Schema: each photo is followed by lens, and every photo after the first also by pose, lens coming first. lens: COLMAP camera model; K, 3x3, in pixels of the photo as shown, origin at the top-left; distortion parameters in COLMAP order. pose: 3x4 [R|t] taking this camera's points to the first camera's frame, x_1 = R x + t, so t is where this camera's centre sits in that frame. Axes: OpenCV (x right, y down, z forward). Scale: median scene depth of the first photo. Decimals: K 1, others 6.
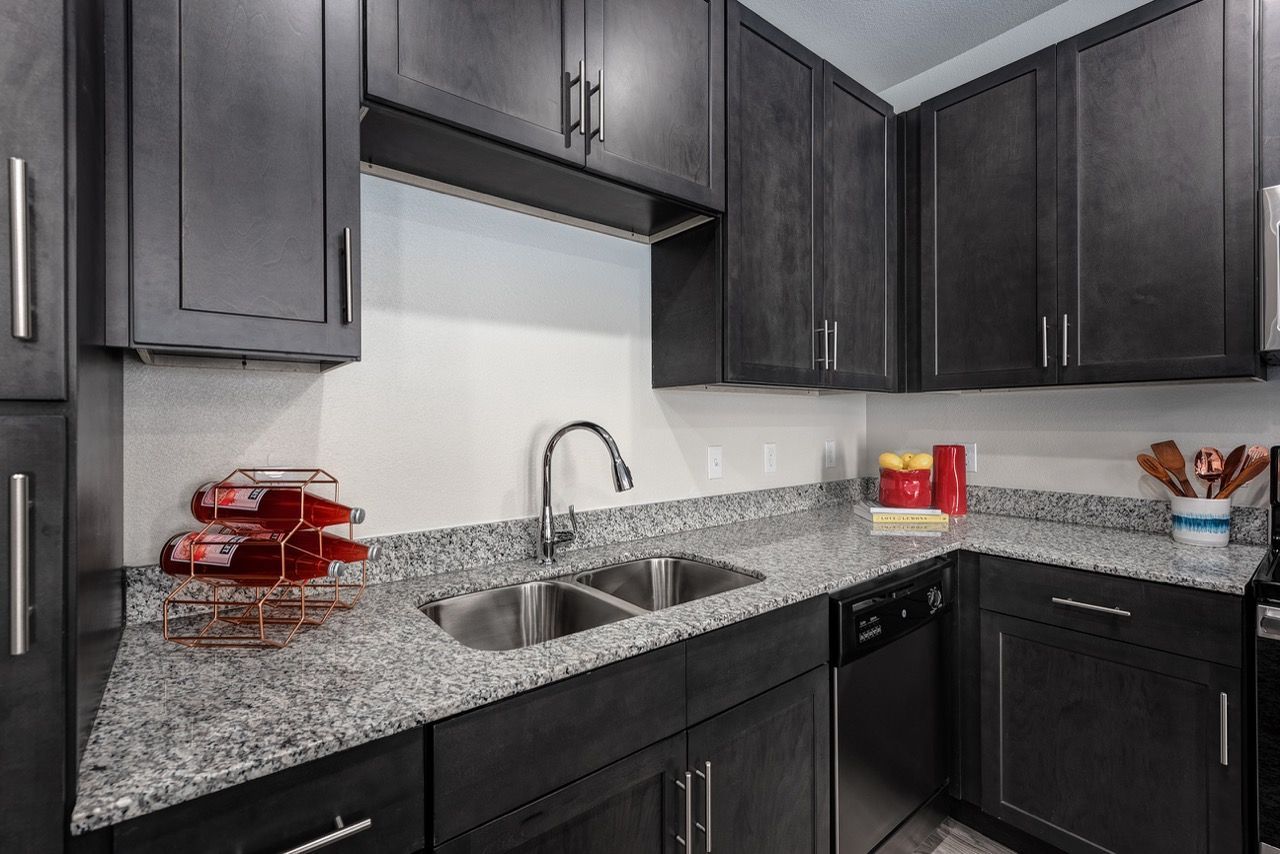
lens RADIAL K [[556.9, 0, 632.4], [0, 556.9, 425.2], [0, 0, 1]] dist [0.009855, -0.002927]
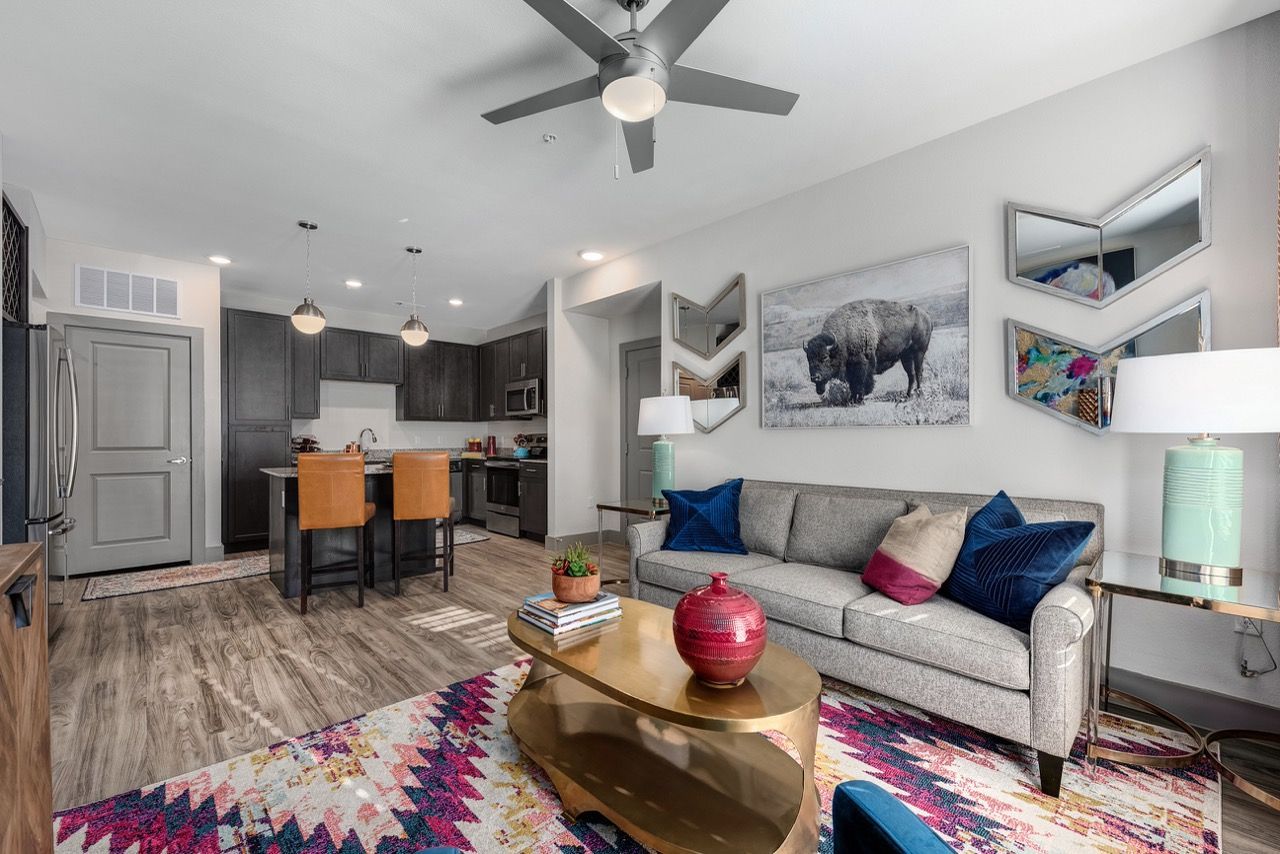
lens RADIAL K [[526.6, 0, 641.4], [0, 526.6, 436.9], [0, 0, 1]] dist [0.014747, -0.003330]
pose [[0.996230, 0.002861, 0.086707, 1.718413], [-0.002558, 0.999990, -0.003600, 0.069098], [-0.086716, 0.003365, 0.996227, -3.463521]]
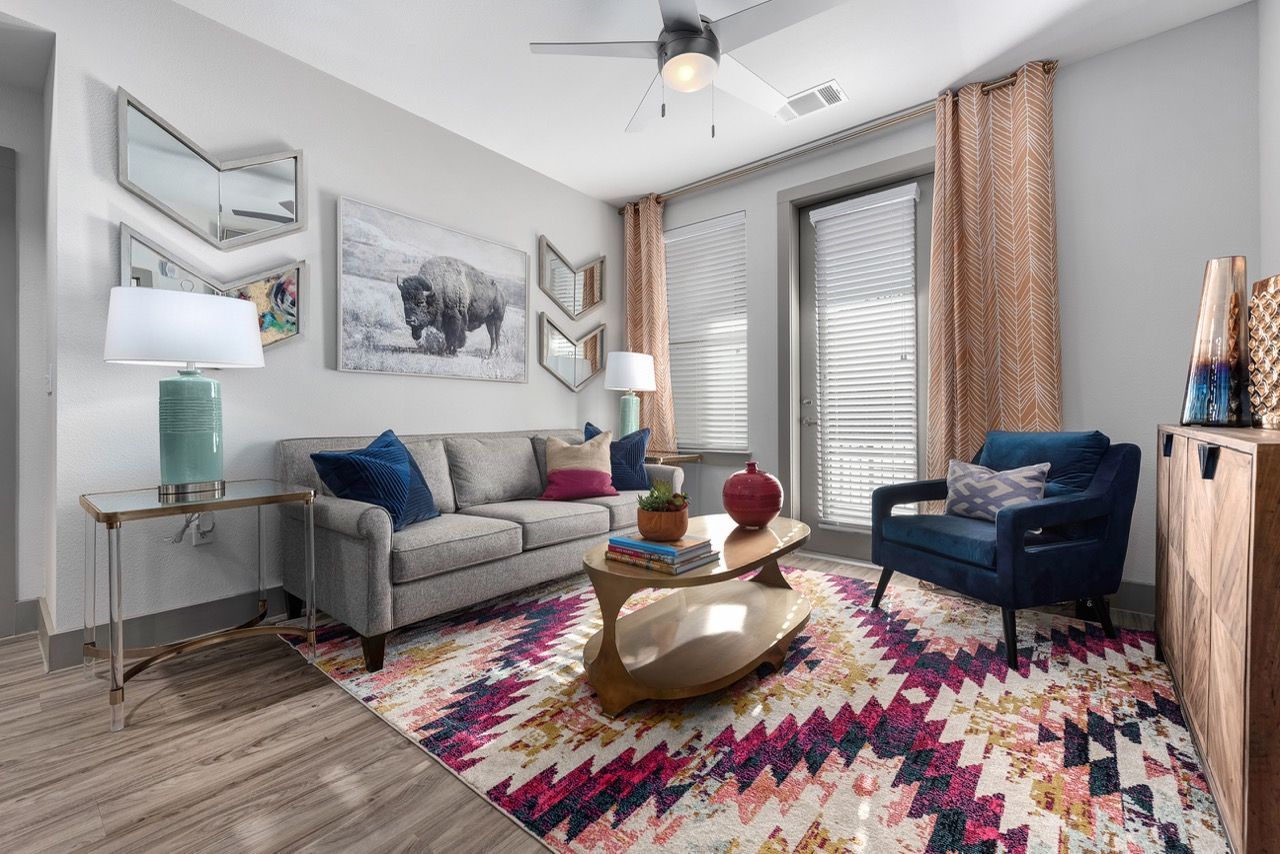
lens RADIAL K [[526.6, 0, 632.4], [0, 526.6, 418.4], [0, 0, 1]] dist [0.014747, -0.003330]
pose [[-0.200718, -0.001252, 0.979648, 0.483146], [0.003682, 0.999991, 0.002033, 0.186803], [-0.979642, 0.004015, -0.200712, -1.815319]]
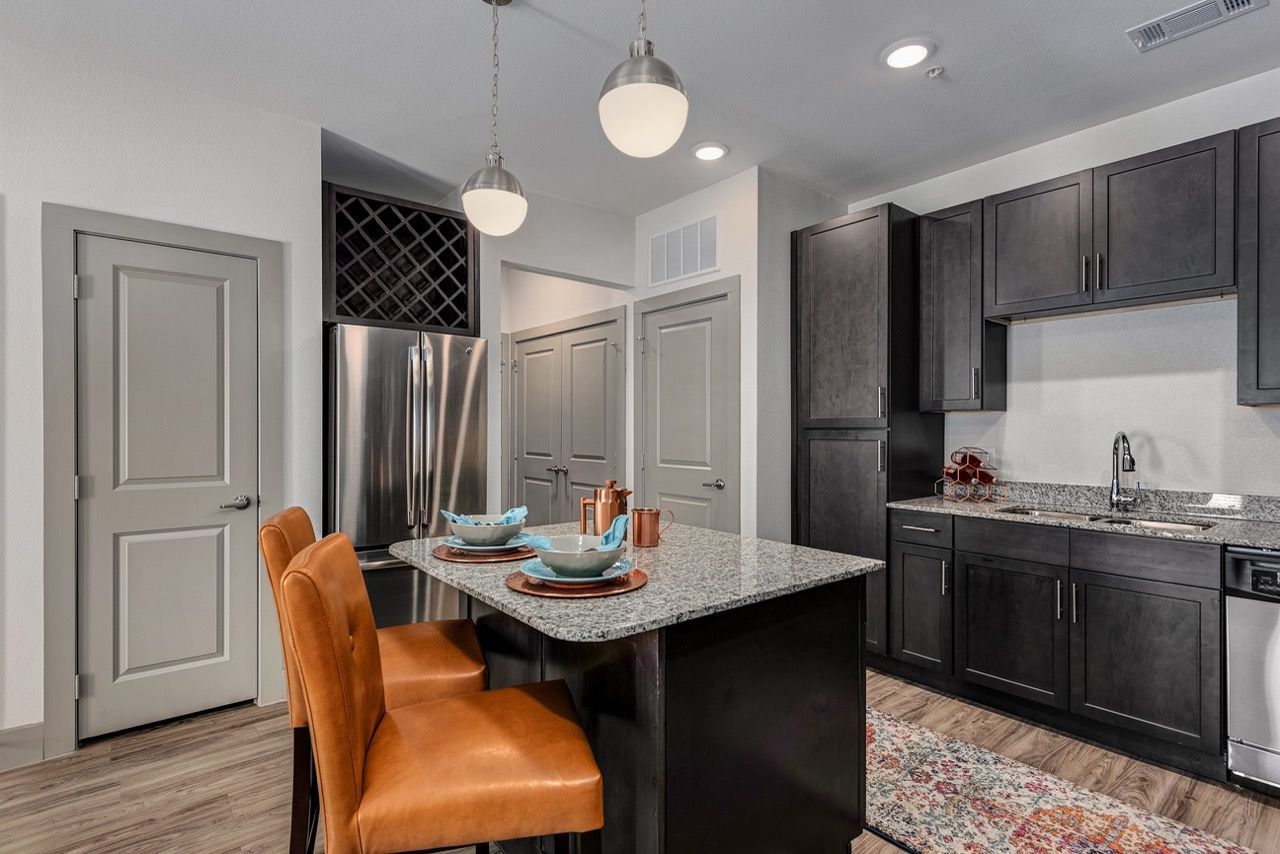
lens RADIAL K [[629.4, 0, 636.3], [0, 629.4, 425.2], [0, 0, 1]] dist [0.008539, -0.001976]
pose [[0.017221, -0.000112, -0.999852, 1.721773], [-0.002304, 0.999997, -0.000151, -0.022571], [0.999849, 0.002307, 0.017221, -0.531049]]
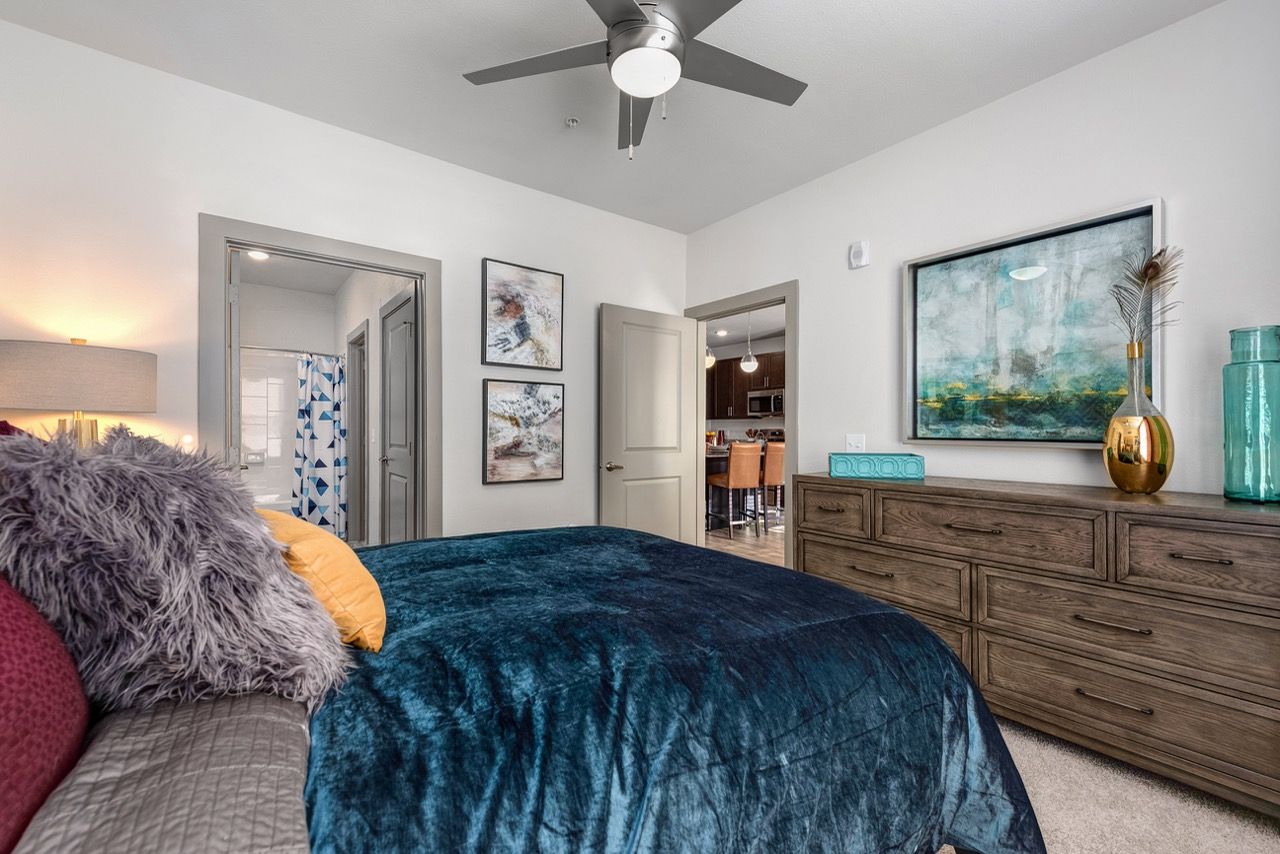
lens RADIAL K [[526.6, 0, 638.1], [0, 526.6, 432.6], [0, 0, 1]] dist [0.014747, -0.003330]
pose [[0.999705, 0.010149, -0.022051, -0.057352], [-0.009939, 0.999905, 0.009594, 0.027941], [0.022146, -0.009372, 0.999711, -4.825609]]
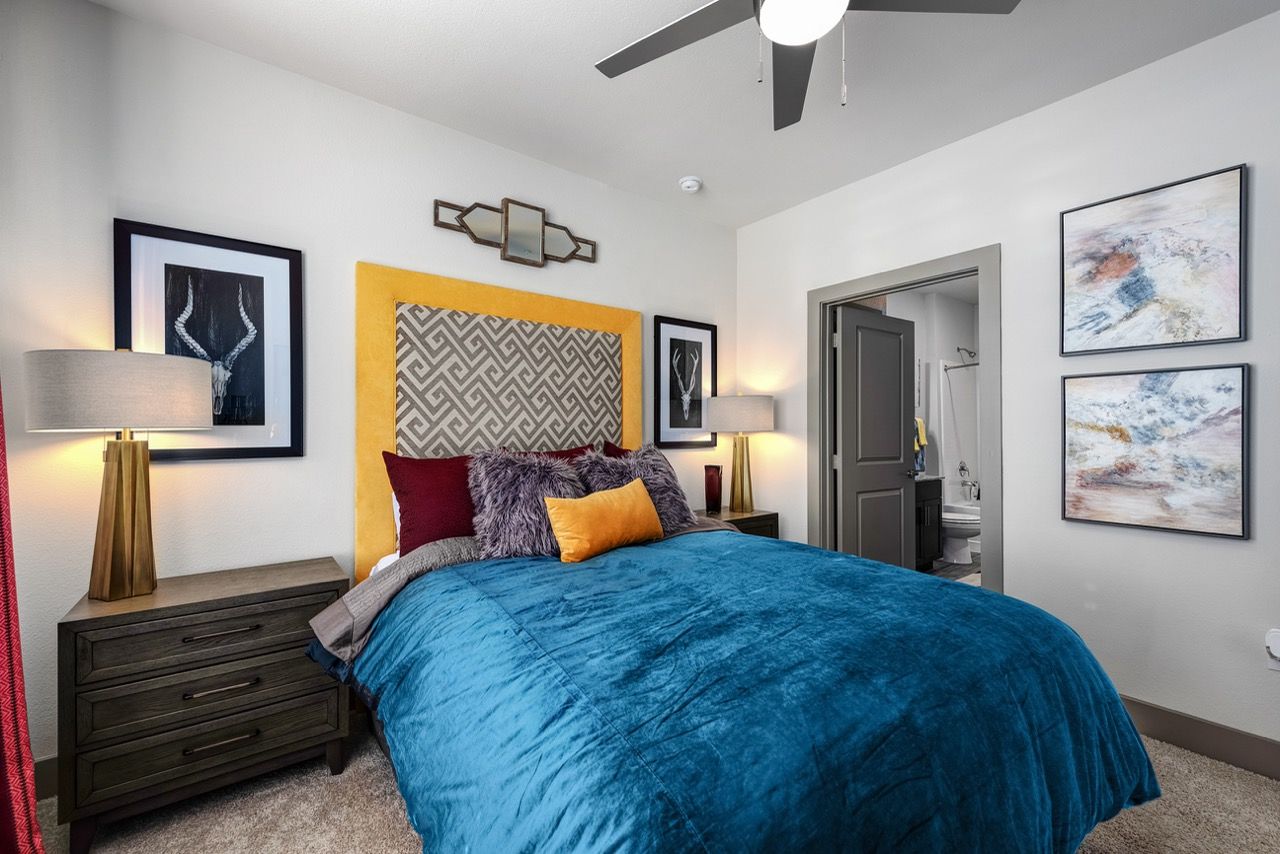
lens RADIAL K [[526.6, 0, 644.6], [0, 526.6, 433.7], [0, 0, 1]] dist [0.014747, -0.003330]
pose [[-0.003160, 0.006681, -0.999973, 0.841985], [0.000446, 0.999978, 0.006679, -0.002339], [0.999995, -0.000425, -0.003163, -3.954315]]
